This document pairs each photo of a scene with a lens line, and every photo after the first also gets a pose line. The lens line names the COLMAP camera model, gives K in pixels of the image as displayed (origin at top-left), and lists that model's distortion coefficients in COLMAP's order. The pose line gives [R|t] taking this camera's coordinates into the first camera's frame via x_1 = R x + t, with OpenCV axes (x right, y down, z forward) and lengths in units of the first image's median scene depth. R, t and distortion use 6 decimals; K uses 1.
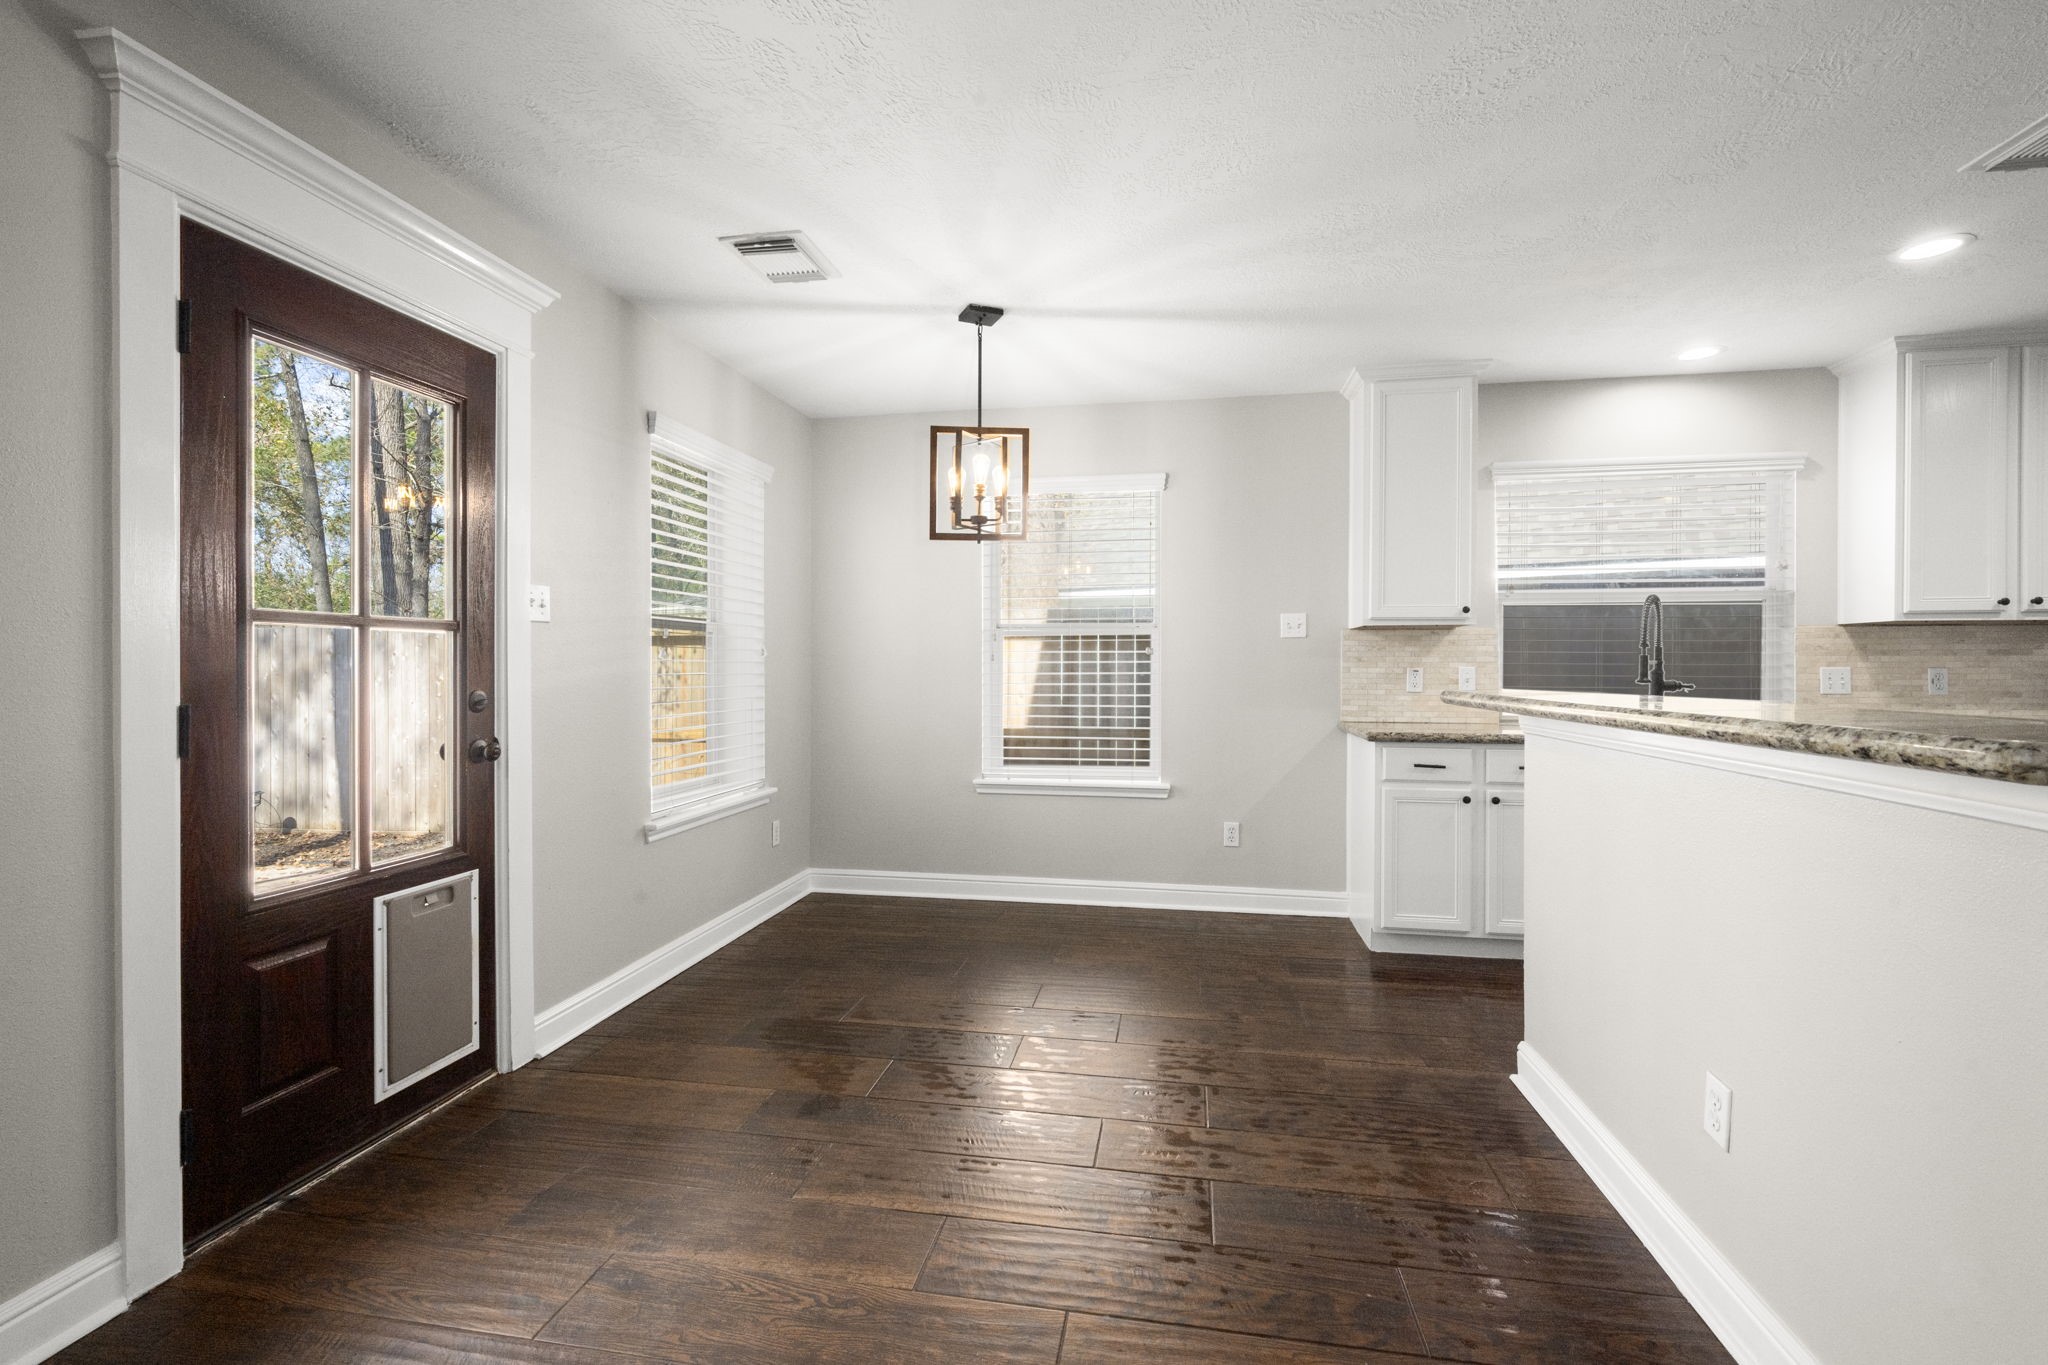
lens RADIAL K [[902.0, 0, 1026.7], [0, 902.0, 669.3], [0, 0, 1]] dist [0.004747, 0.000099]
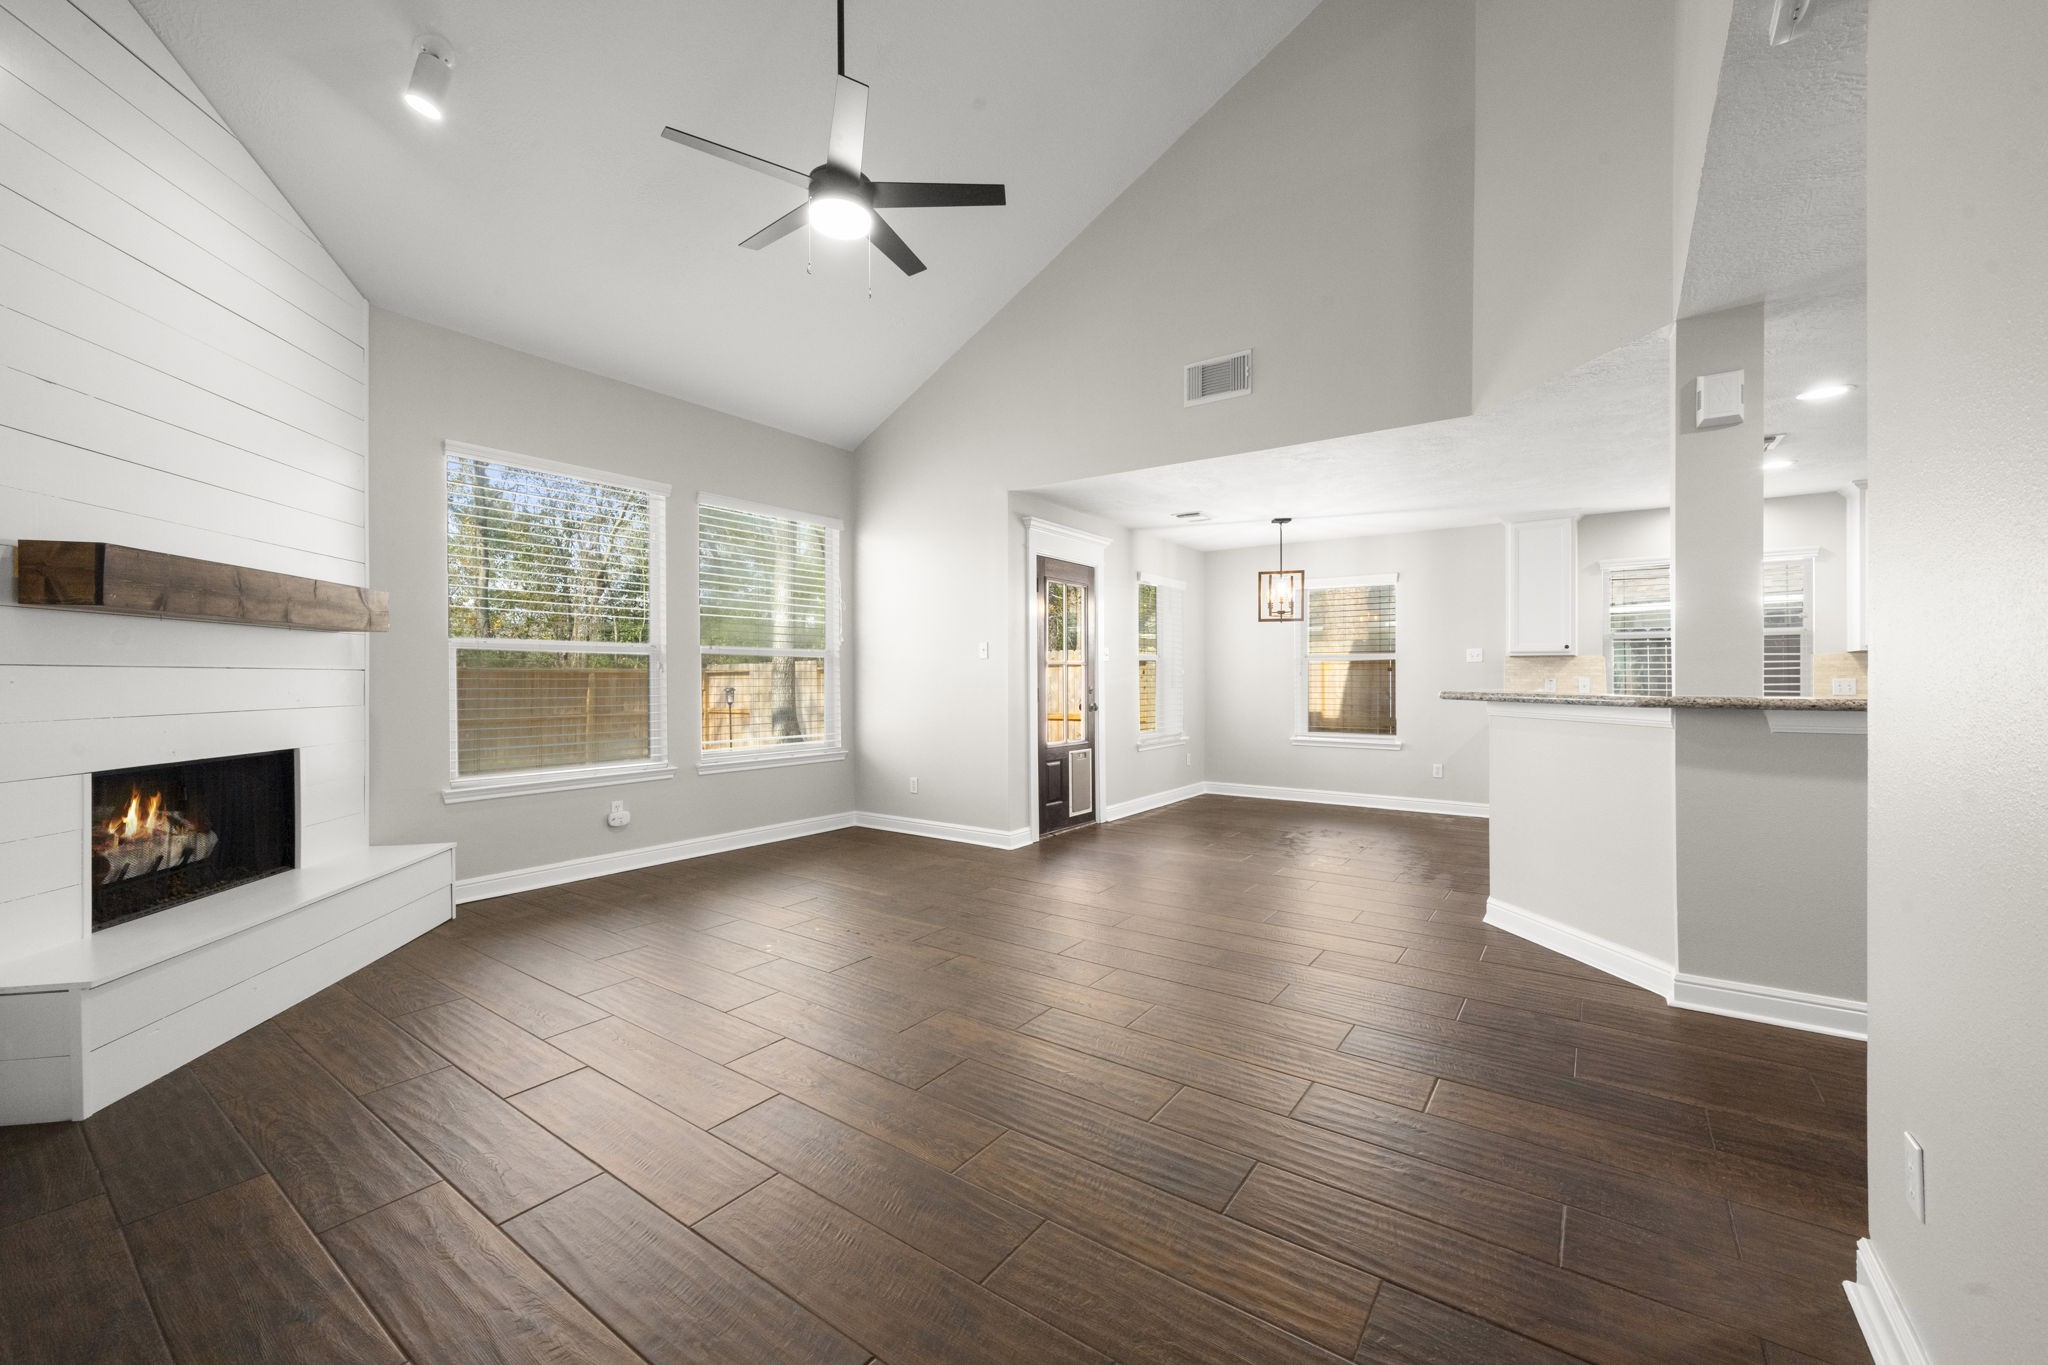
lens RADIAL K [[811.8, 0, 1025.5], [0, 811.8, 669.9], [0, 0, 1]] dist [-0.001791, -0.000597]
pose [[0.901894, -0.005683, -0.431920, 0.240002], [-0.001719, 0.999858, -0.016744, 0.011706], [0.431954, 0.015844, 0.901756, -1.066028]]
